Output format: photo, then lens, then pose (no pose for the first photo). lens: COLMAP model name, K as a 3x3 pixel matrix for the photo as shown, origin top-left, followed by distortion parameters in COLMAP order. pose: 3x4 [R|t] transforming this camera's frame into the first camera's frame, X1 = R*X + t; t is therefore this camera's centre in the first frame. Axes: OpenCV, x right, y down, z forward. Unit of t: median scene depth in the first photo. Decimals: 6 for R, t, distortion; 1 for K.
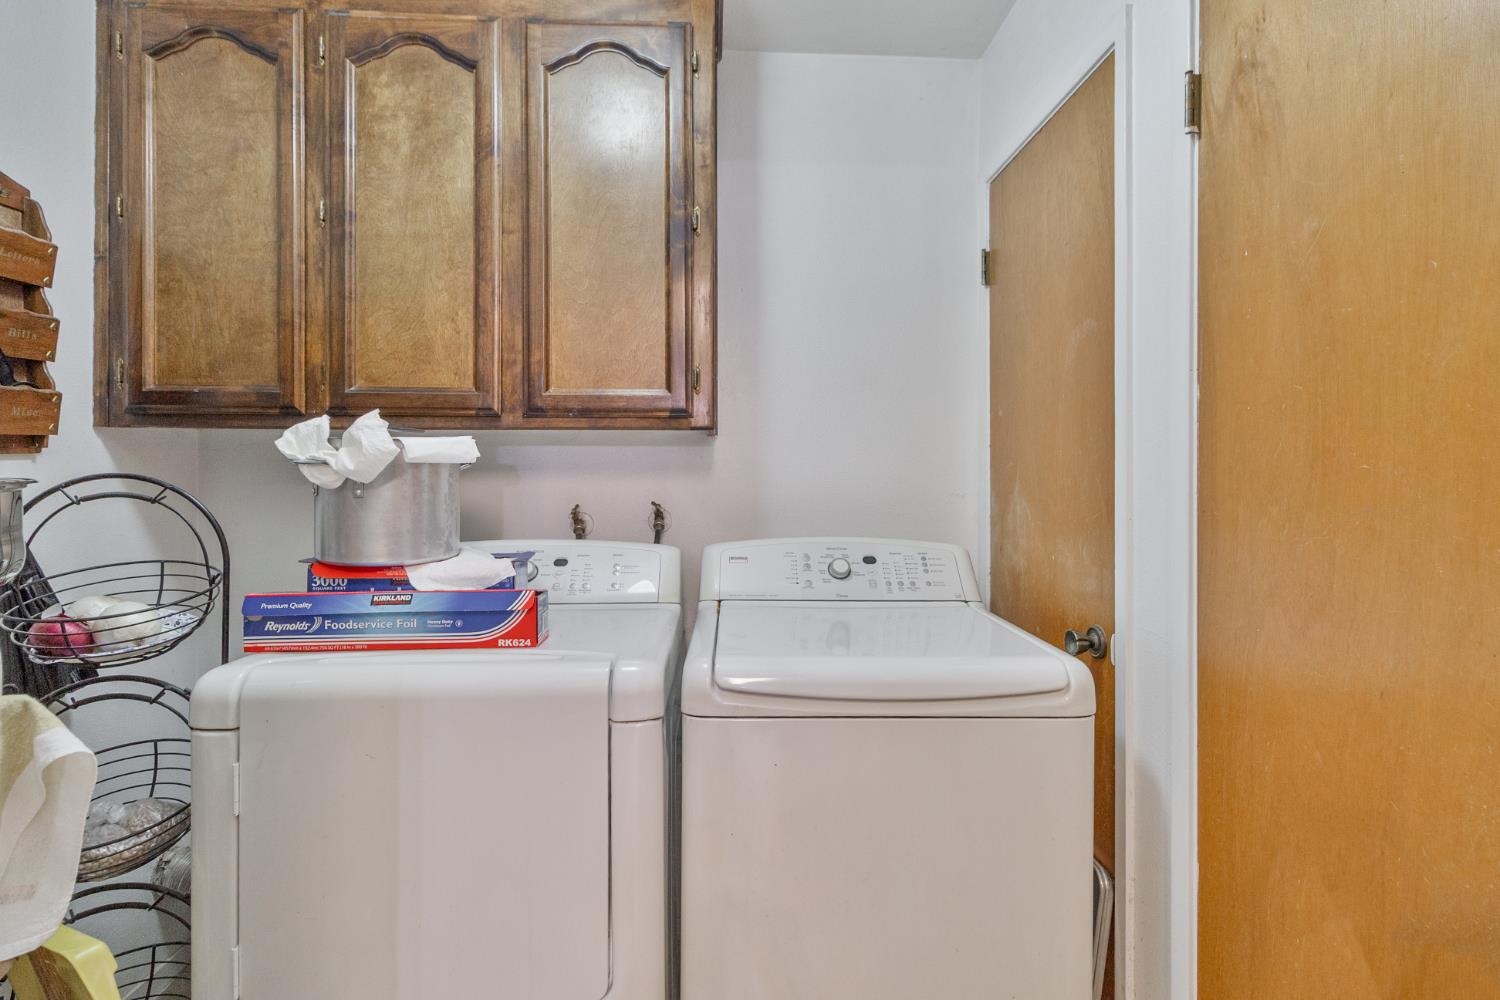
lens RADIAL K [[692.6, 0, 745.1], [0, 692.6, 478.7], [0, 0, 1]] dist [0.002544, 0.000525]
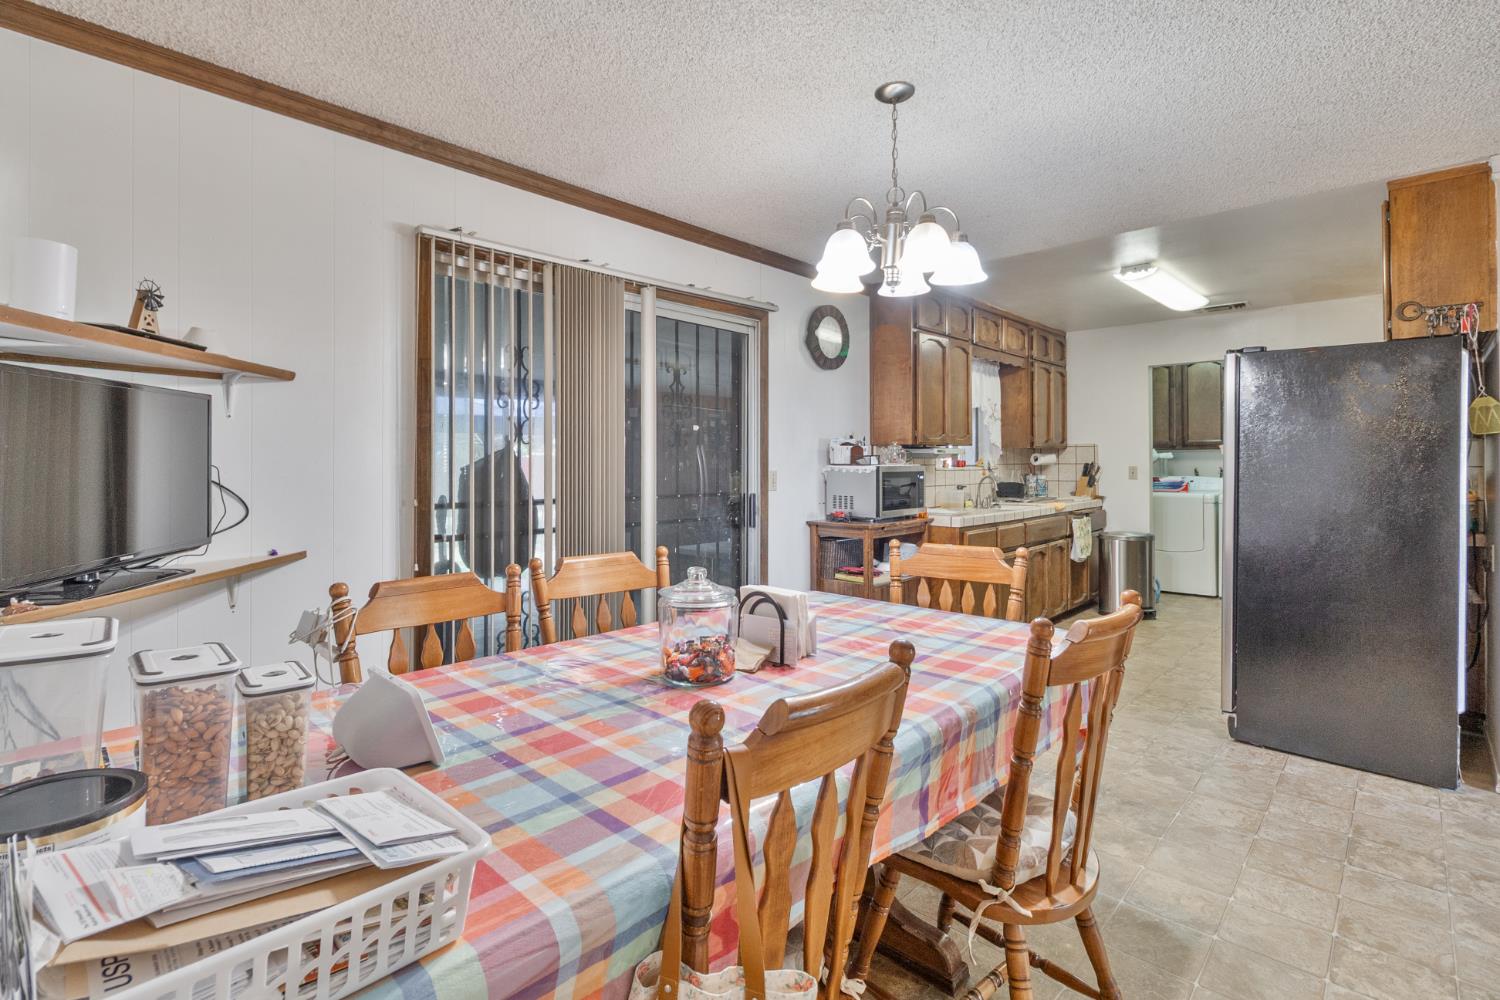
lens RADIAL K [[692.6, 0, 756.7], [0, 692.6, 463.4], [0, 0, 1]] dist [0.002544, 0.000525]
pose [[0.699078, -0.003963, -0.715035, 0.917980], [0.007955, 0.999966, 0.002236, -0.016679], [0.715002, -0.007251, 0.699085, -3.919665]]
